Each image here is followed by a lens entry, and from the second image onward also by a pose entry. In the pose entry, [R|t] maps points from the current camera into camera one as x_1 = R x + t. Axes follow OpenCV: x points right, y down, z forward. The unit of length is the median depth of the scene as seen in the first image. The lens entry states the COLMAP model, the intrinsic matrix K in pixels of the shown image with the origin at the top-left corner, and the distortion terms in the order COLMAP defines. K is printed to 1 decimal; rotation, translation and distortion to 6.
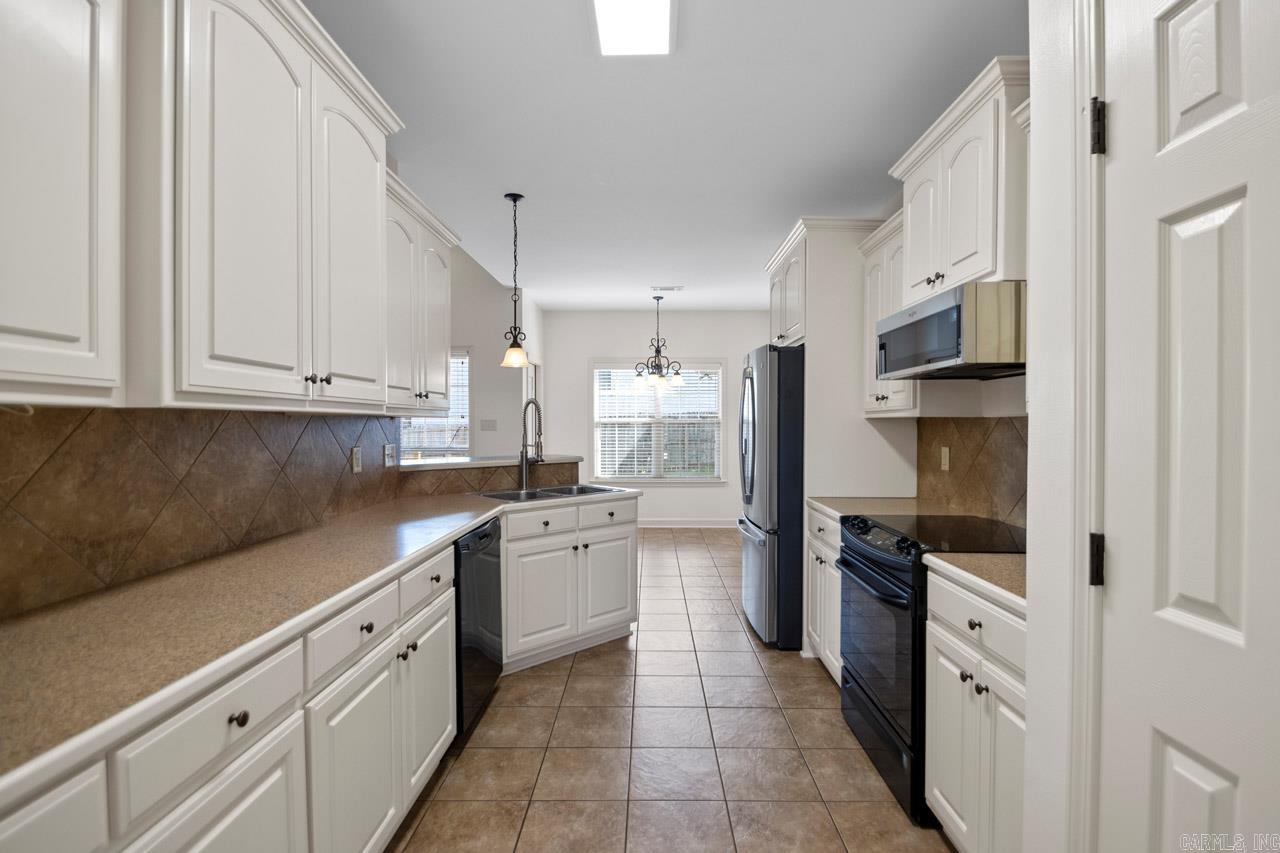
lens RADIAL K [[594.1, 0, 638.2], [0, 594.1, 427.2], [0, 0, 1]] dist [0.002617, -0.007927]
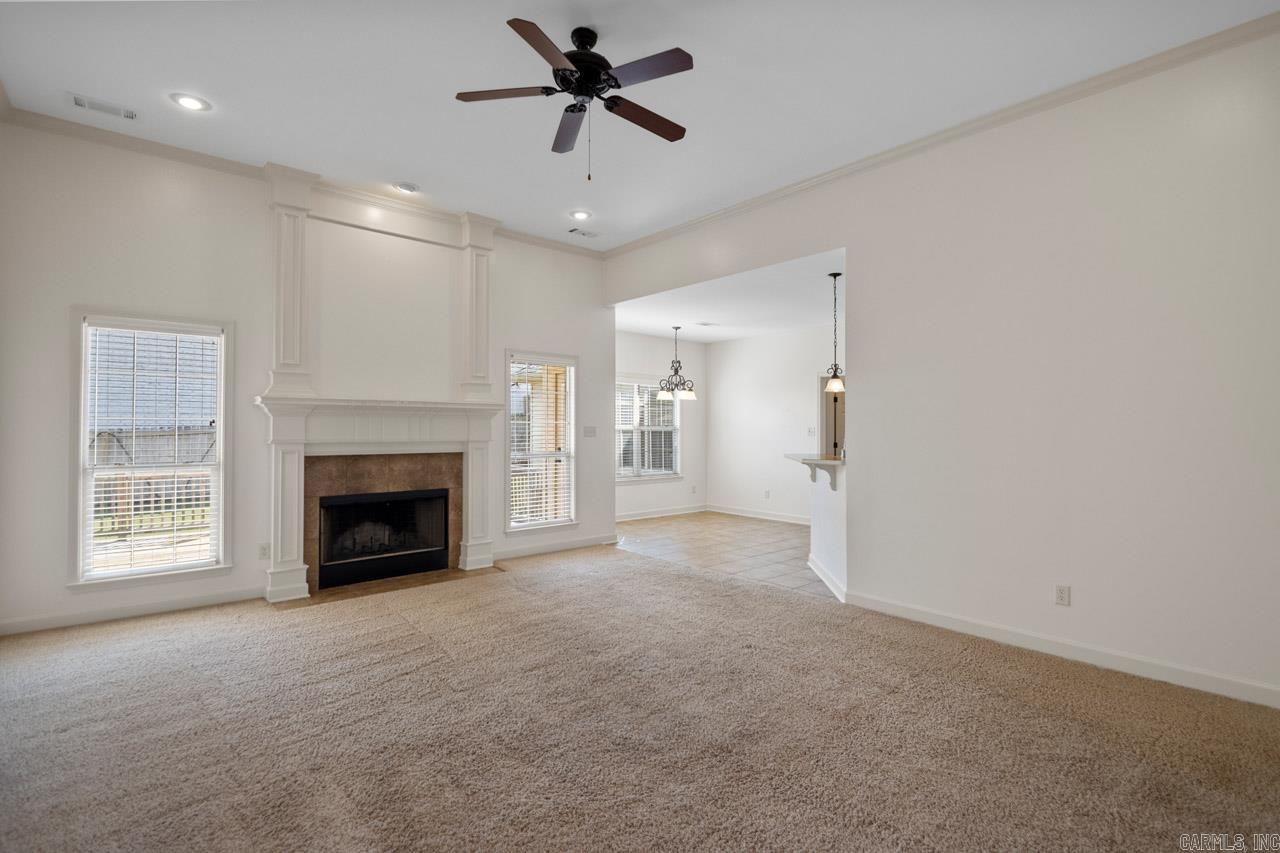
lens RADIAL K [[603.4, 0, 642.4], [0, 603.4, 422.6], [0, 0, 1]] dist [0.019659, -0.024549]
pose [[0.739868, 0.008719, 0.672696, -0.857033], [0.001687, 0.999889, -0.014815, -0.003250], [-0.672750, 0.012096, 0.739771, 0.126903]]
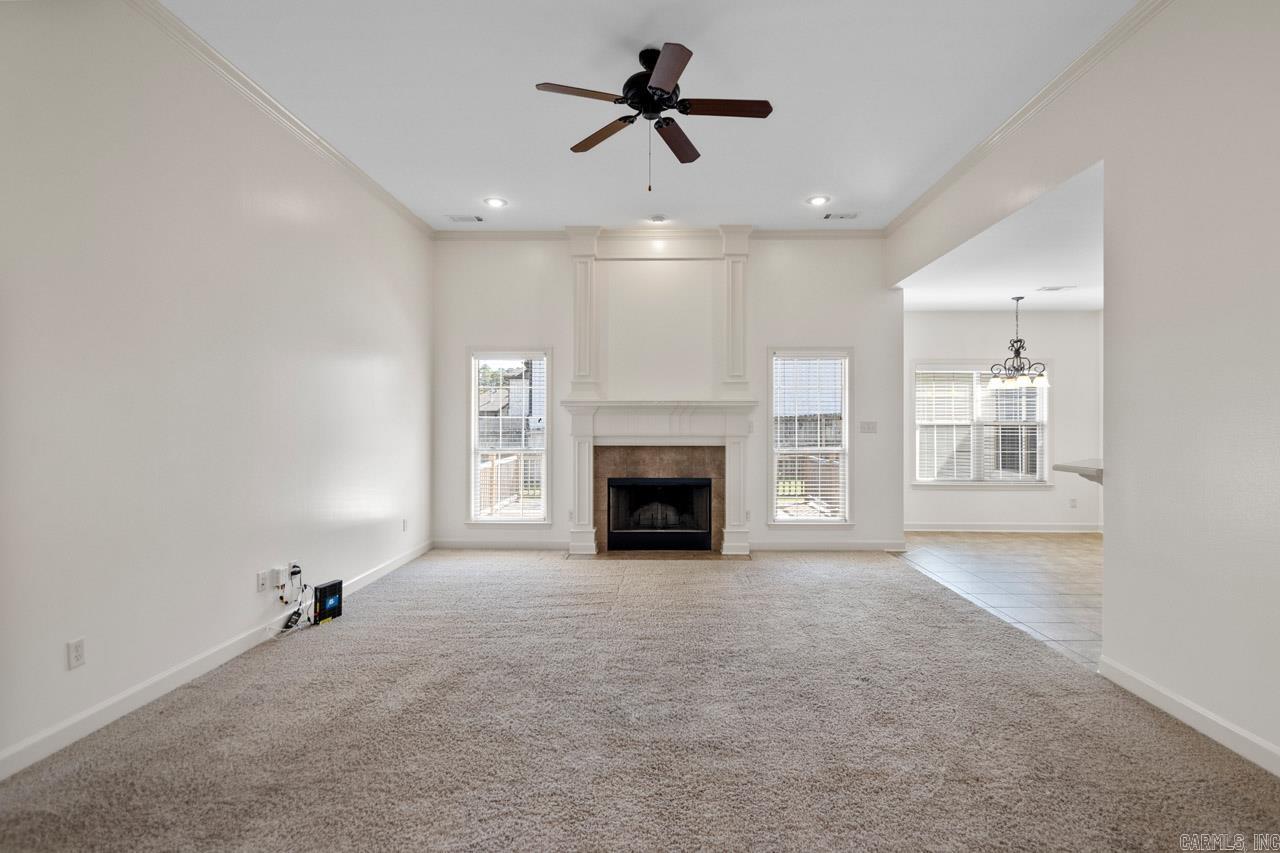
lens RADIAL K [[594.1, 0, 638.2], [0, 594.1, 427.2], [0, 0, 1]] dist [0.002617, -0.007927]
pose [[0.999934, 0.001055, -0.011415, -0.584100], [-0.001079, 0.999997, -0.002134, -0.001386], [0.011413, 0.002146, 0.999933, 0.010036]]
